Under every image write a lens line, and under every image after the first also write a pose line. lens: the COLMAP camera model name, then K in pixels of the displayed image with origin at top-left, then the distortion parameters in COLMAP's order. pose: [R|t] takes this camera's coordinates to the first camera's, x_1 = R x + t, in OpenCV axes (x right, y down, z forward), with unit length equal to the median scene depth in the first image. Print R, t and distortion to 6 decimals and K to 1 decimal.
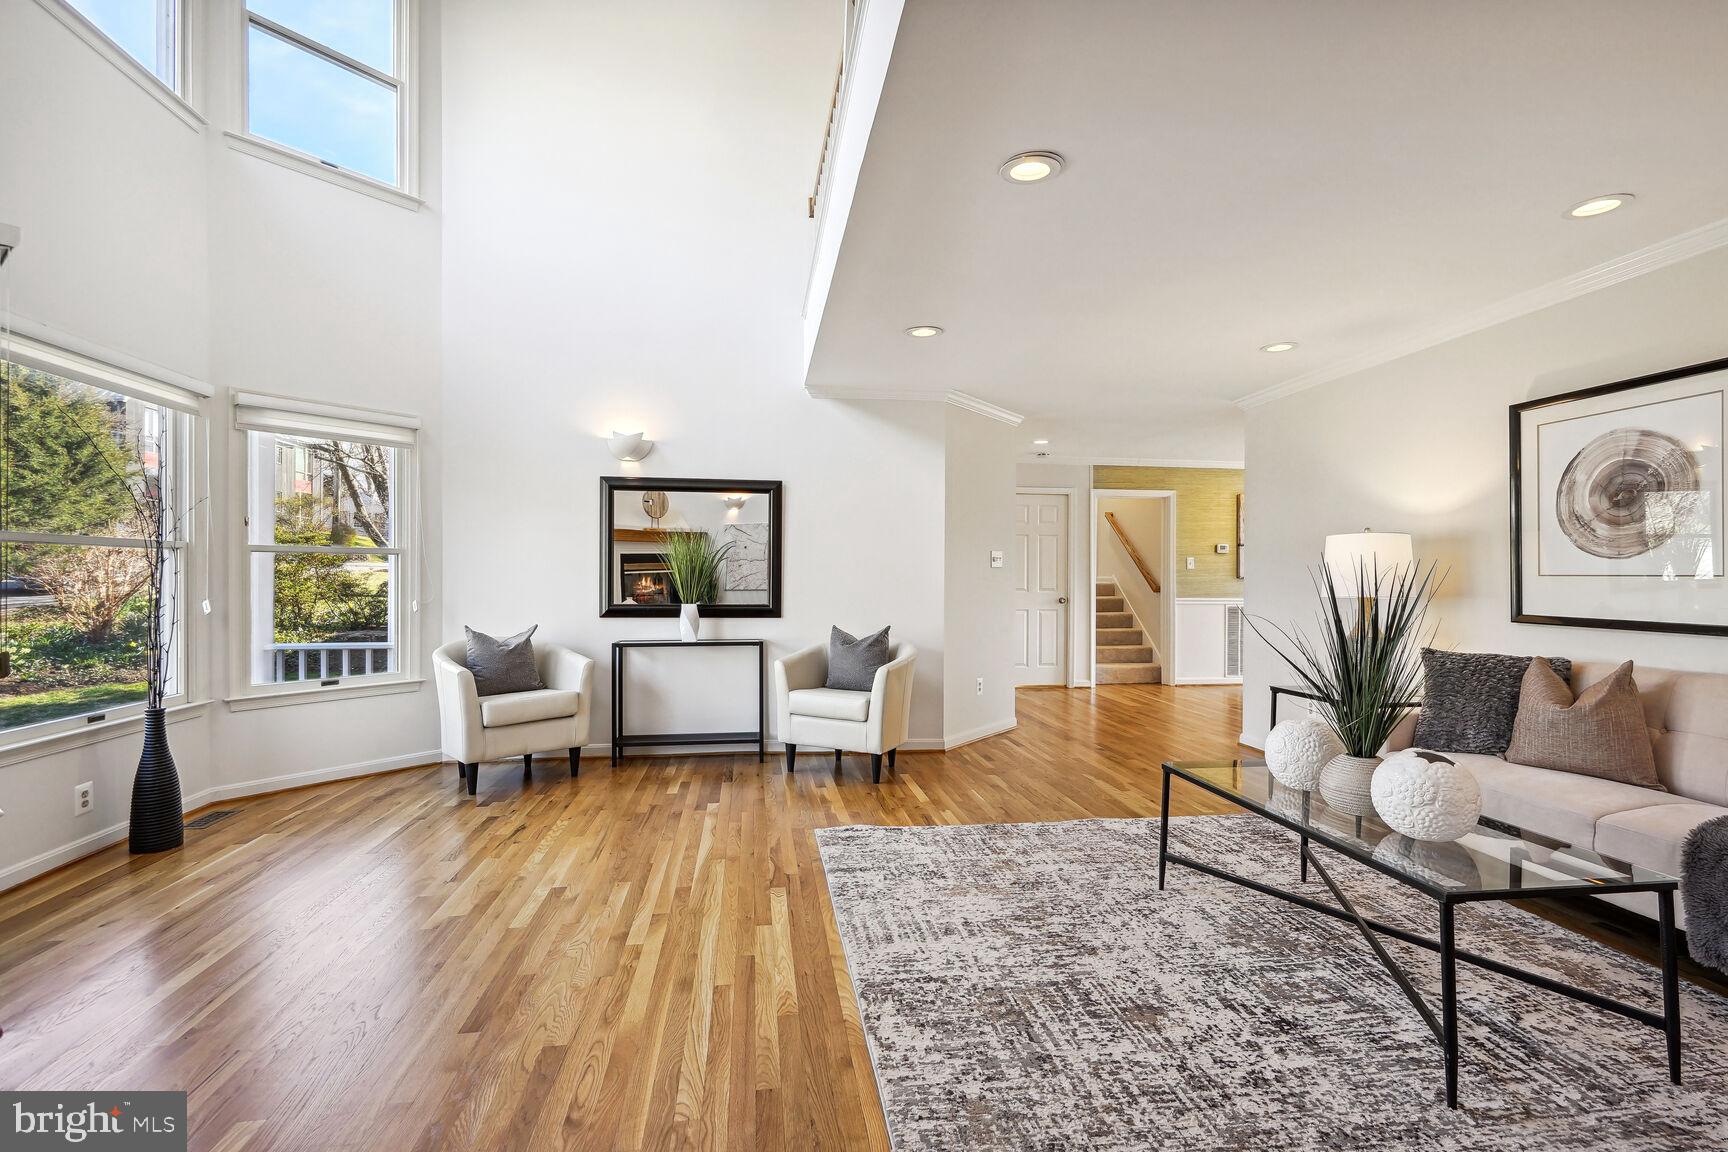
lens RADIAL K [[789.9, 0, 864.6], [0, 789.9, 572.5], [0, 0, 1]] dist [0.002294, 0.000913]
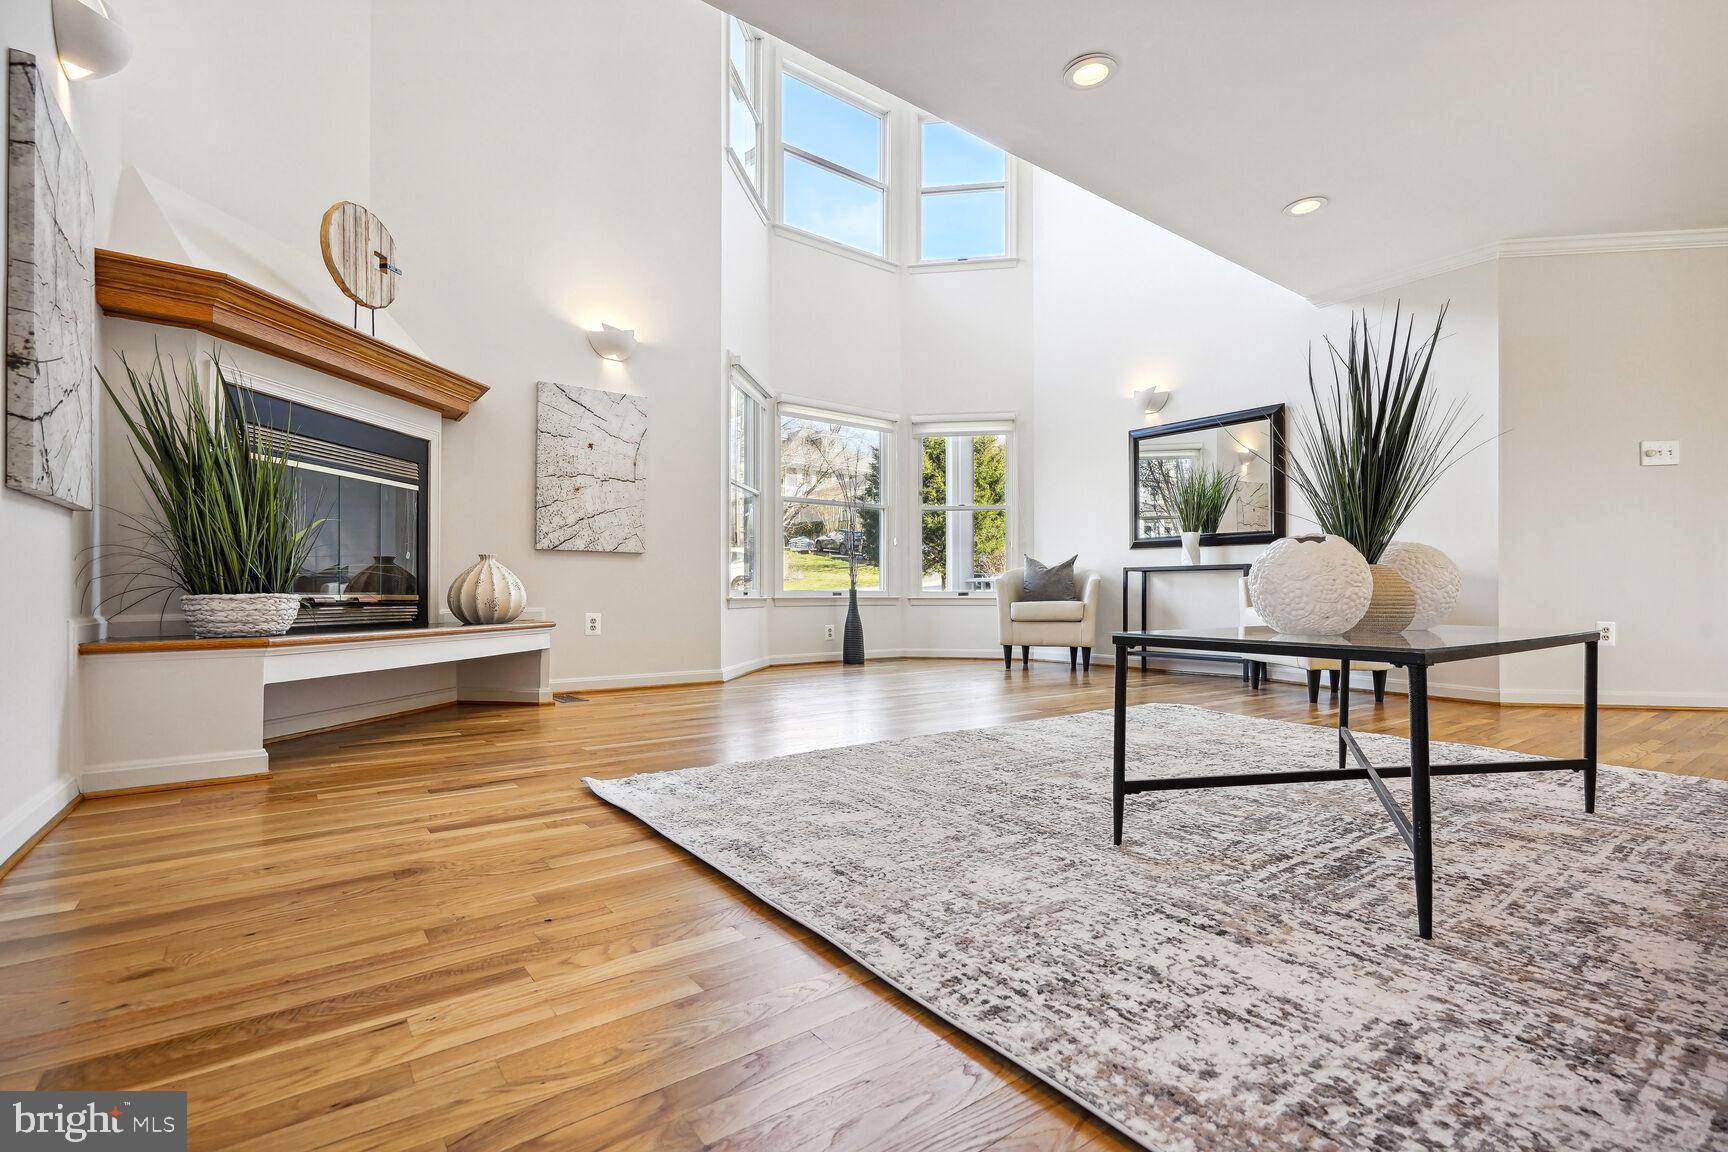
lens RADIAL K [[789.9, 0, 864.6], [0, 789.9, 572.5], [0, 0, 1]] dist [0.002294, 0.000913]
pose [[0.485601, -0.023166, -0.873873, 0.610718], [0.001811, 0.999673, -0.025494, 0.145668], [0.874178, 0.010798, 0.485485, 0.092777]]
